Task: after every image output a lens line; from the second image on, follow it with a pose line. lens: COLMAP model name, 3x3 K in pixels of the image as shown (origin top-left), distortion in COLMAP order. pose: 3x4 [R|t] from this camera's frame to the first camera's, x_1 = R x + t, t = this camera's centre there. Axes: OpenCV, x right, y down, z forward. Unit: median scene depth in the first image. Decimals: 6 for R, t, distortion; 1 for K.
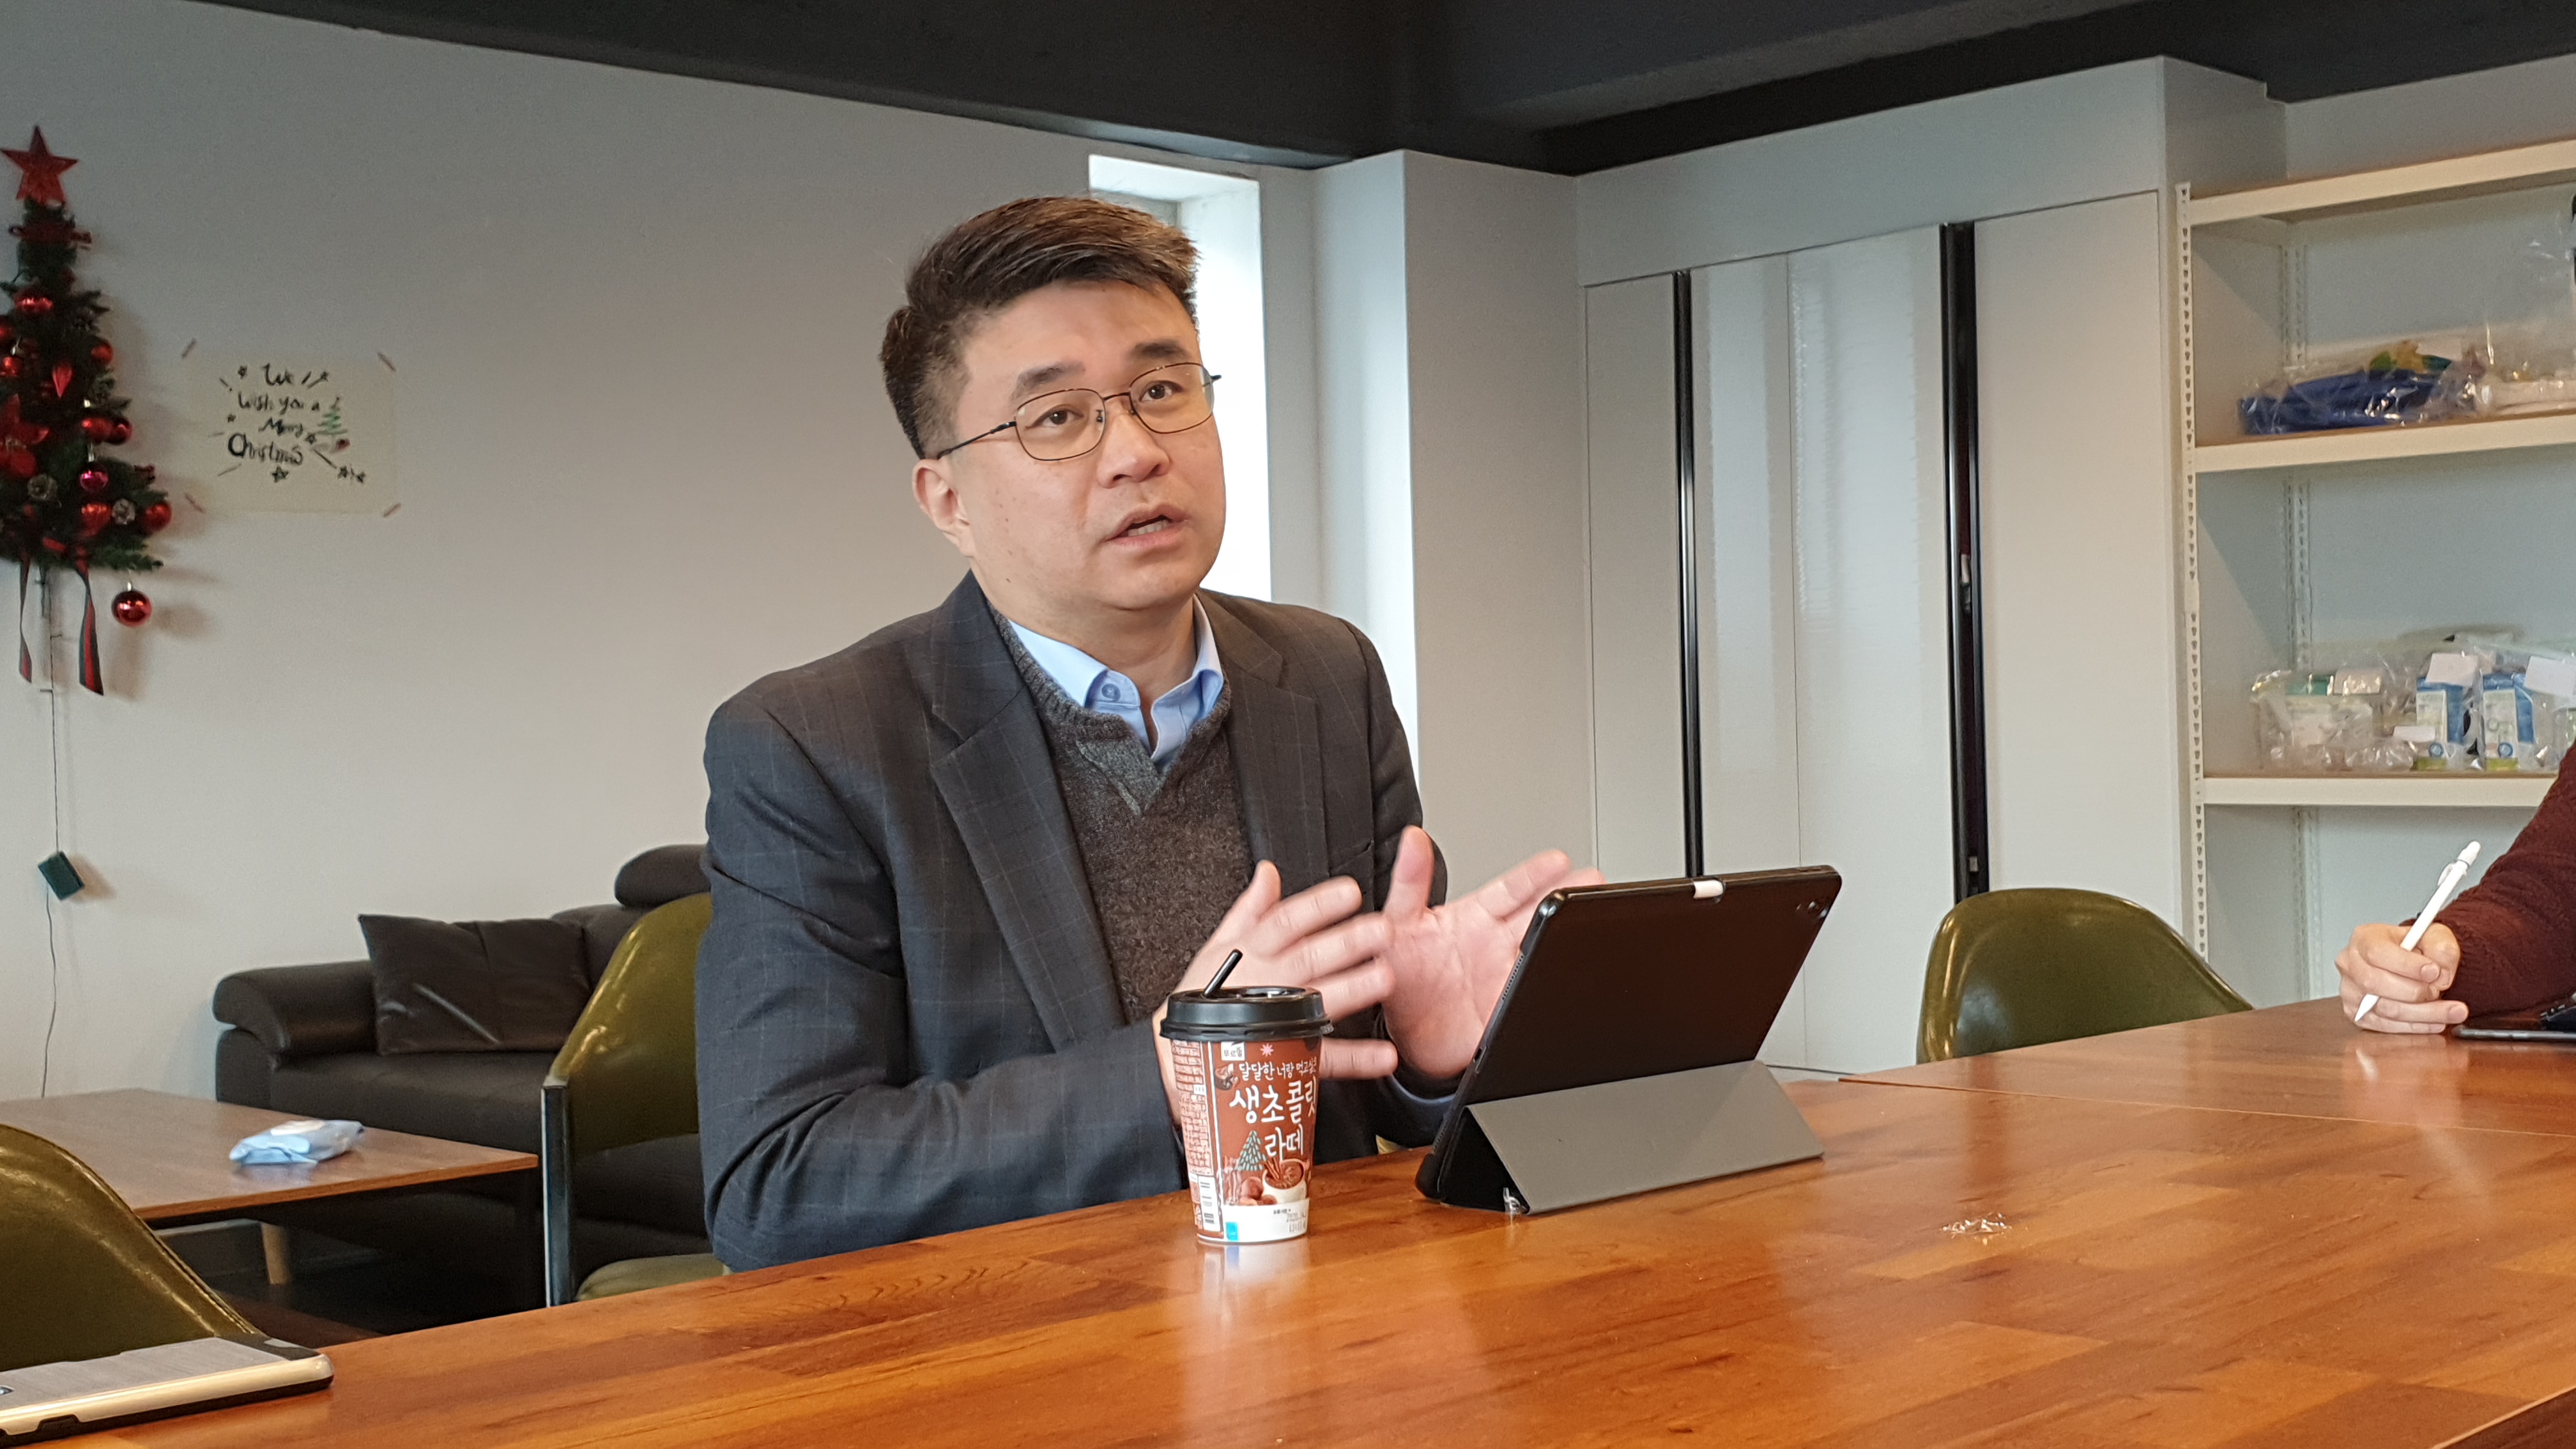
lens RADIAL K [[2843.0, 0, 1338.2], [0, 2843.0, 715.7], [0, 0, 1]] dist [0.134768, -0.300361]
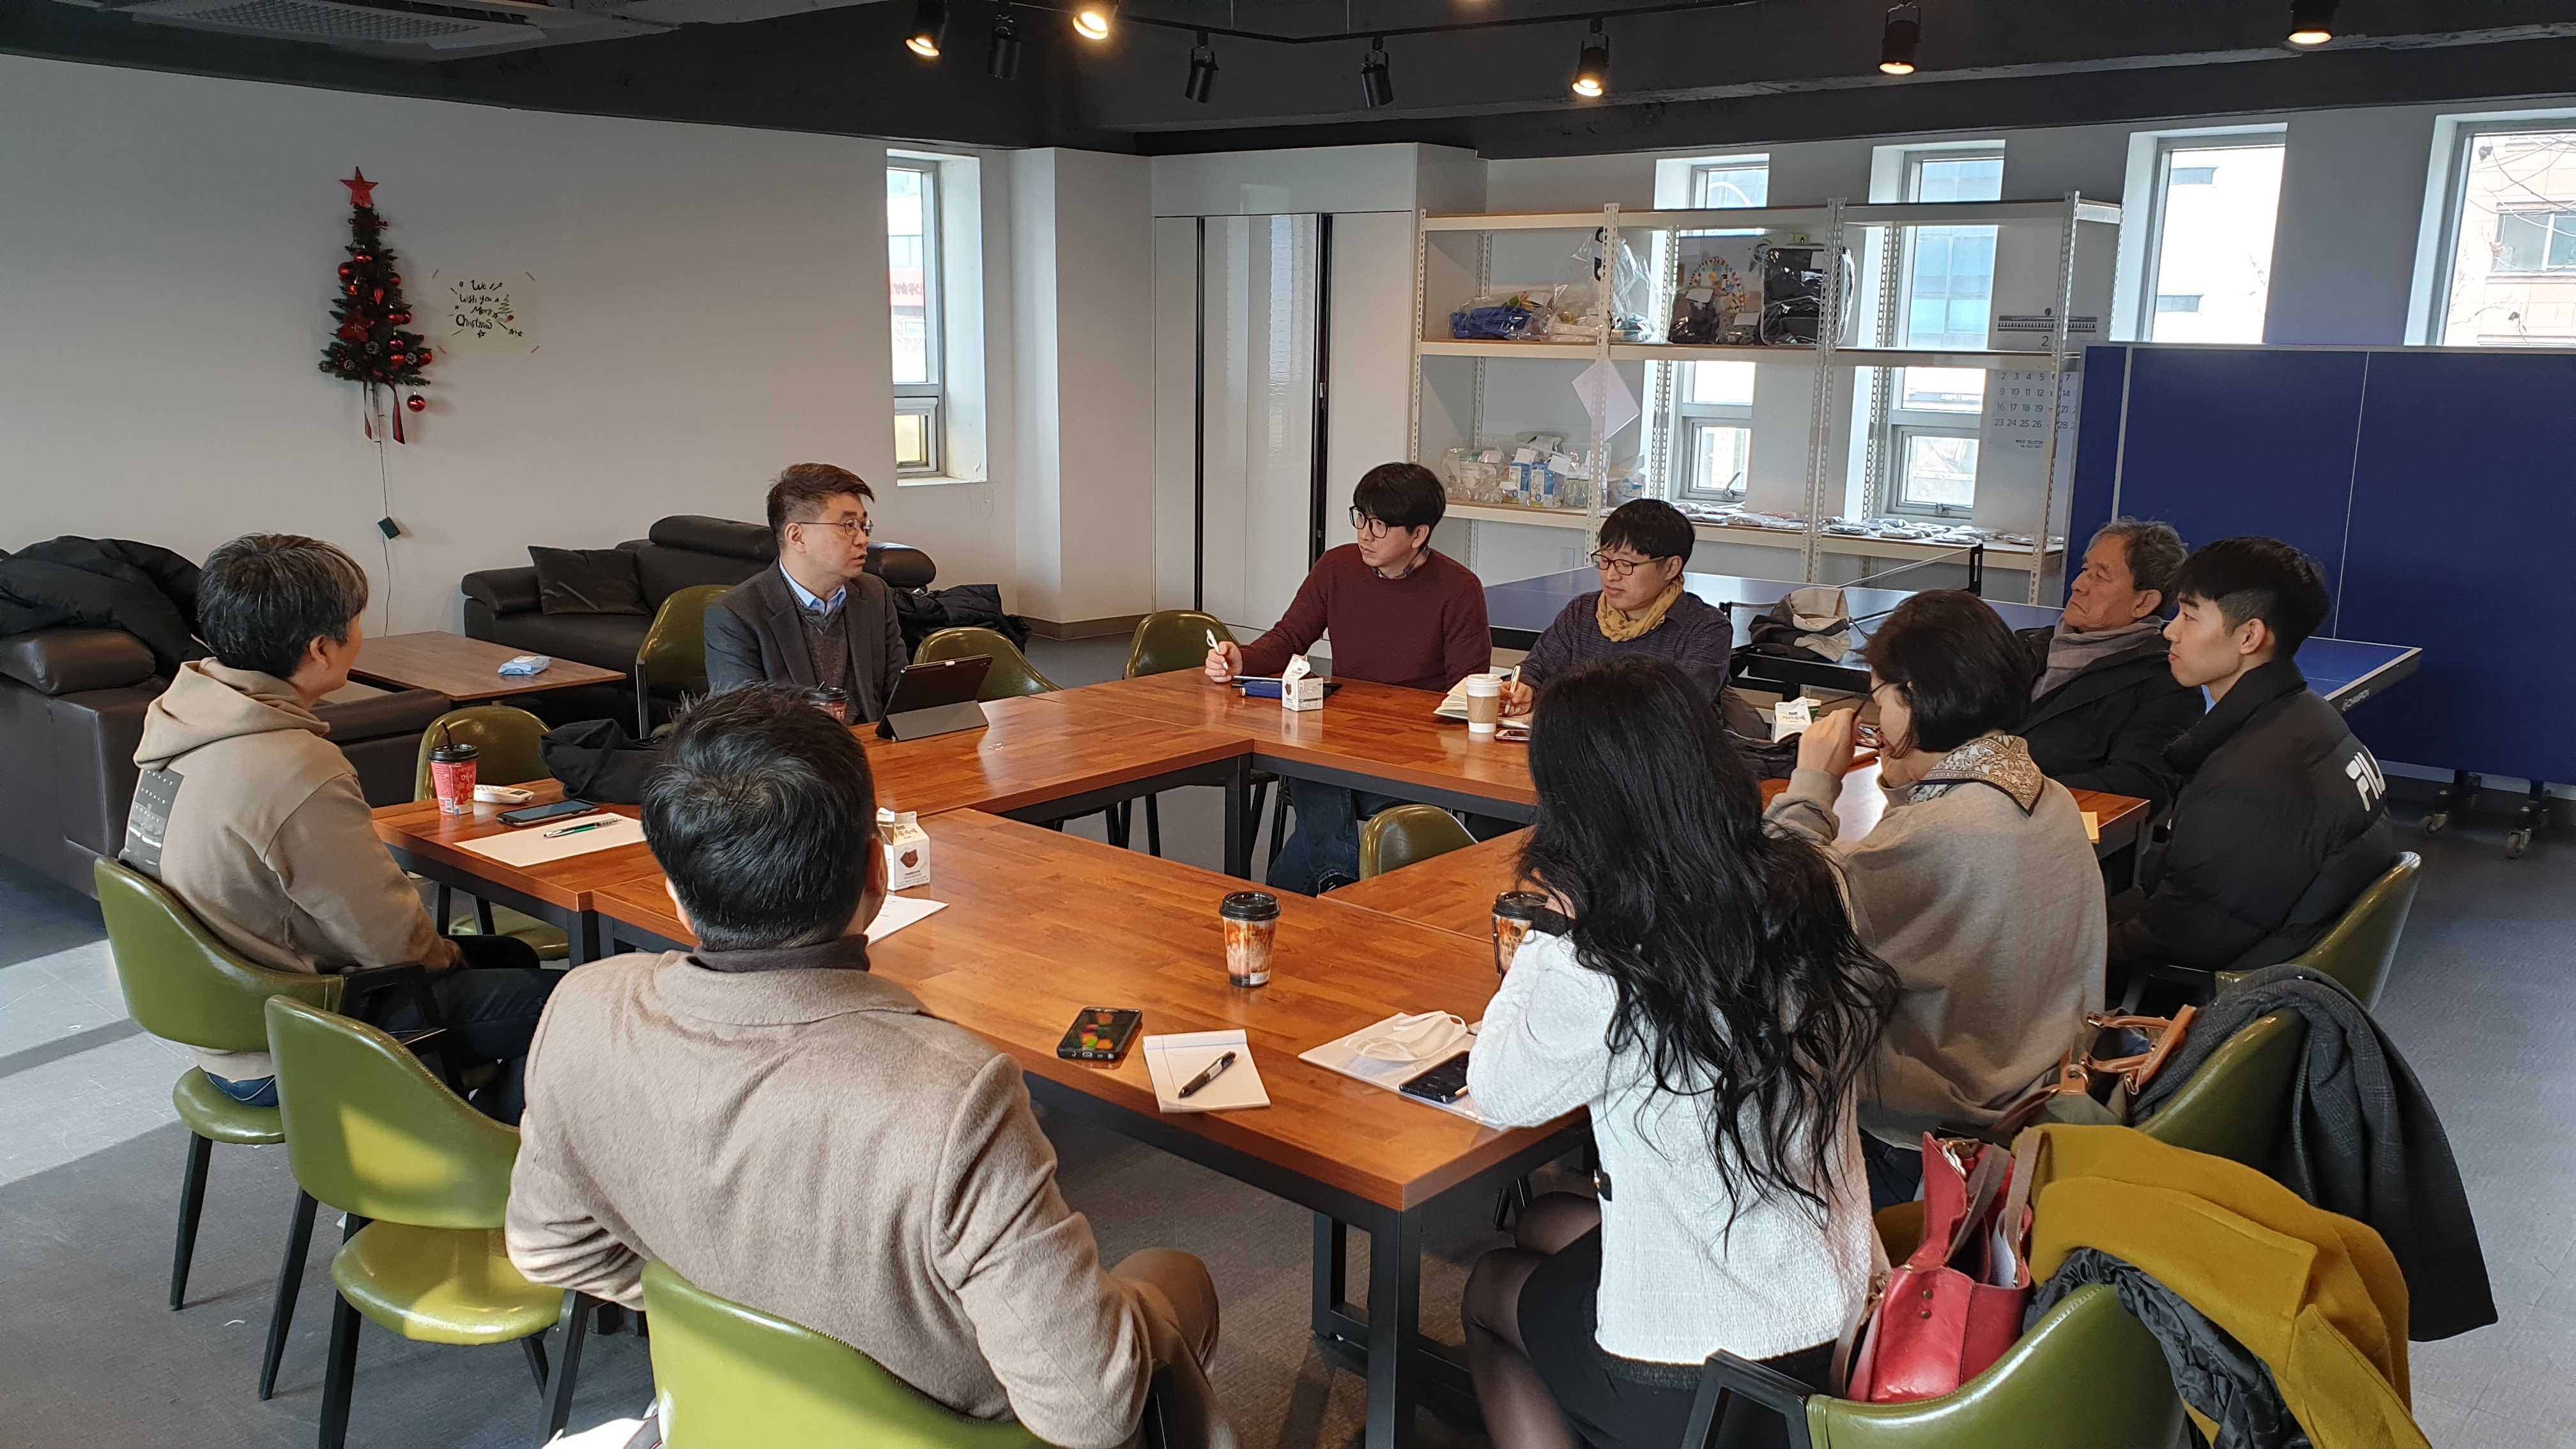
lens RADIAL K [[1952.7, 0, 1288.0], [0, 1952.7, 724.5], [0, 0, 1]] dist [0.013013, 0.001429]
pose [[0.996130, 0.021108, 0.085317, 0.096873], [-0.038321, 0.977910, 0.205485, -0.121296], [-0.079095, -0.207960, 0.974934, -0.480138]]
